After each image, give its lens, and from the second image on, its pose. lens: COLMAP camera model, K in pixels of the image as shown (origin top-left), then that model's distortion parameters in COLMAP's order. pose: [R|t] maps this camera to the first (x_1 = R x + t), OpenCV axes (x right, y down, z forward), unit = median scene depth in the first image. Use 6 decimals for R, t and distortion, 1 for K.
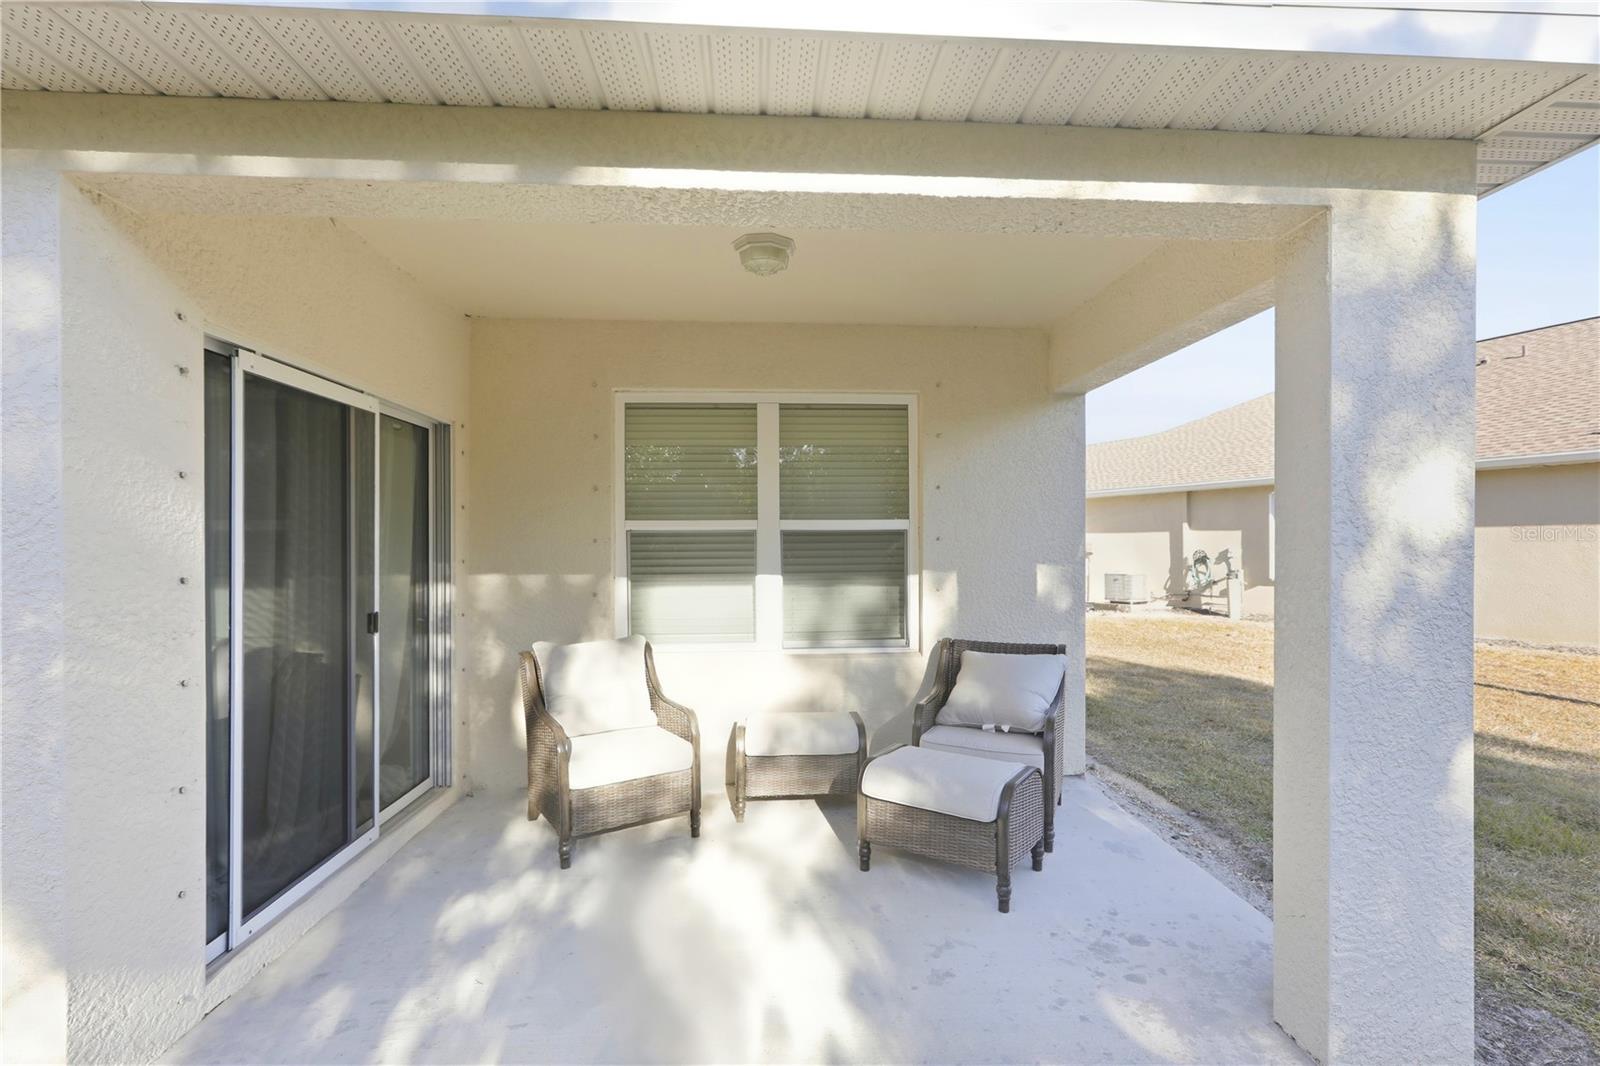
lens RADIAL K [[733.8, 0, 801.6], [0, 733.8, 537.2], [0, 0, 1]] dist [-0.001674, -0.000319]
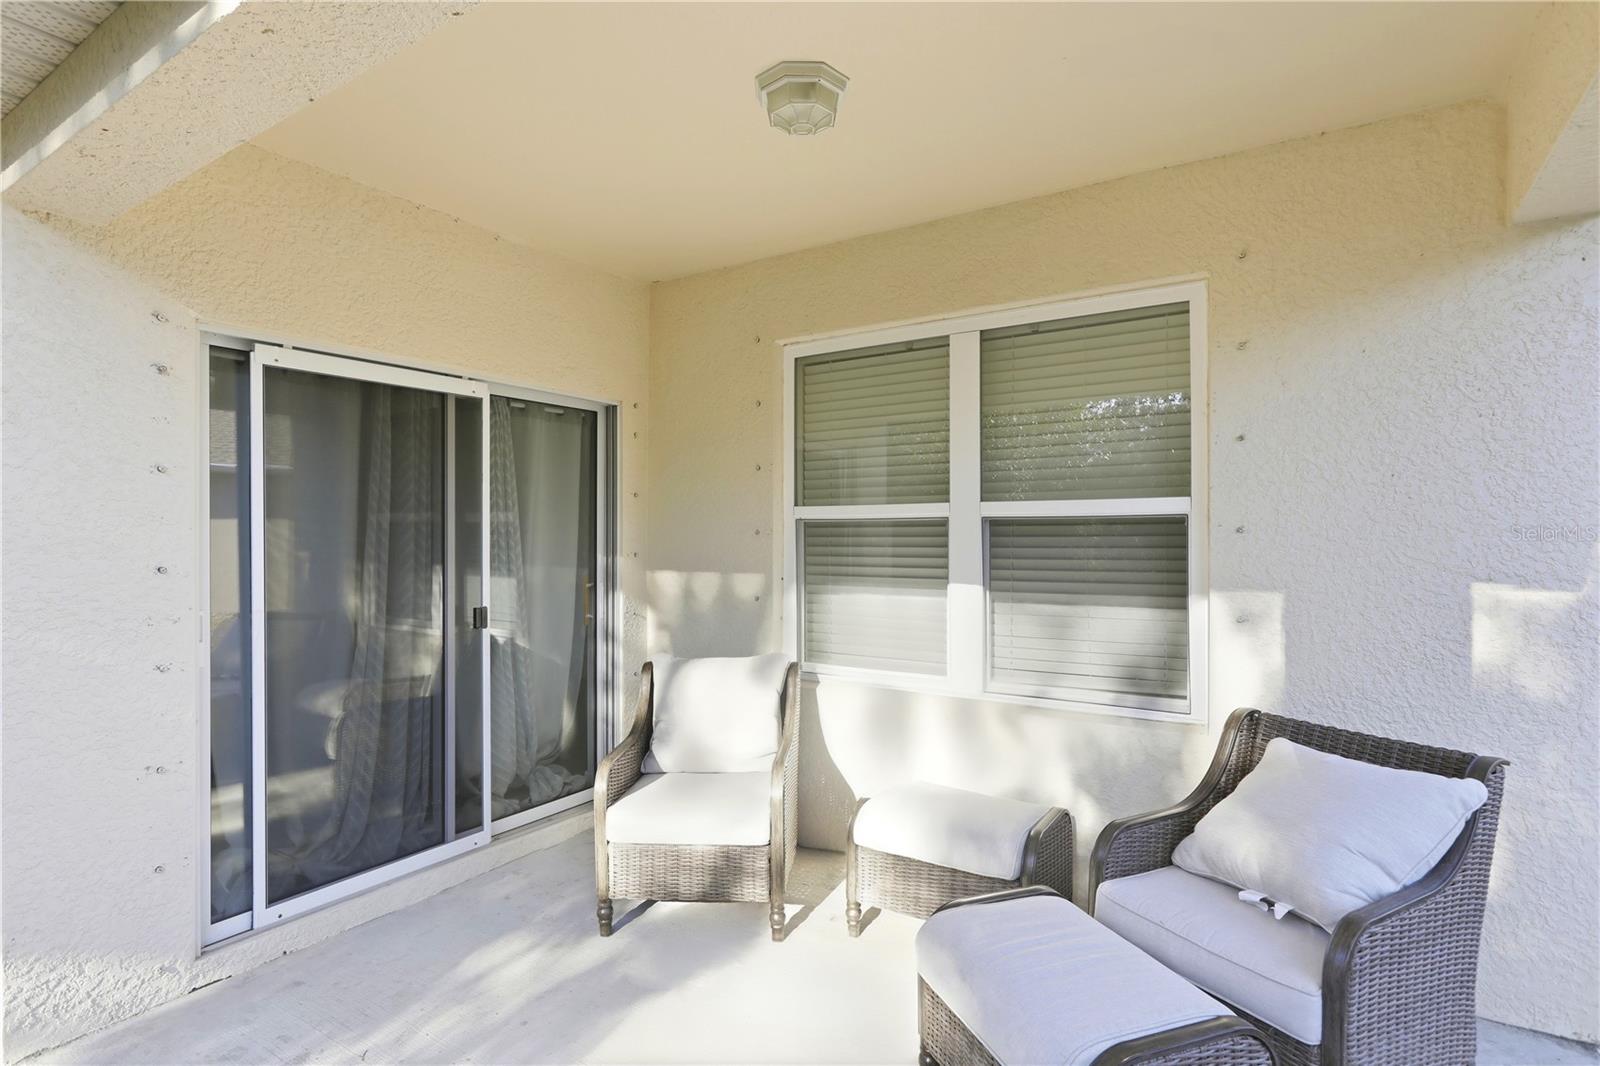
lens RADIAL K [[810.4, 0, 798.6], [0, 810.4, 531.4], [0, 0, 1]] dist [0.002217, -0.000332]
pose [[0.804004, 0.001475, -0.594622, 0.285986], [0.000791, 0.999993, 0.003549, 0.000496], [0.594623, -0.003324, 0.803998, 0.302335]]
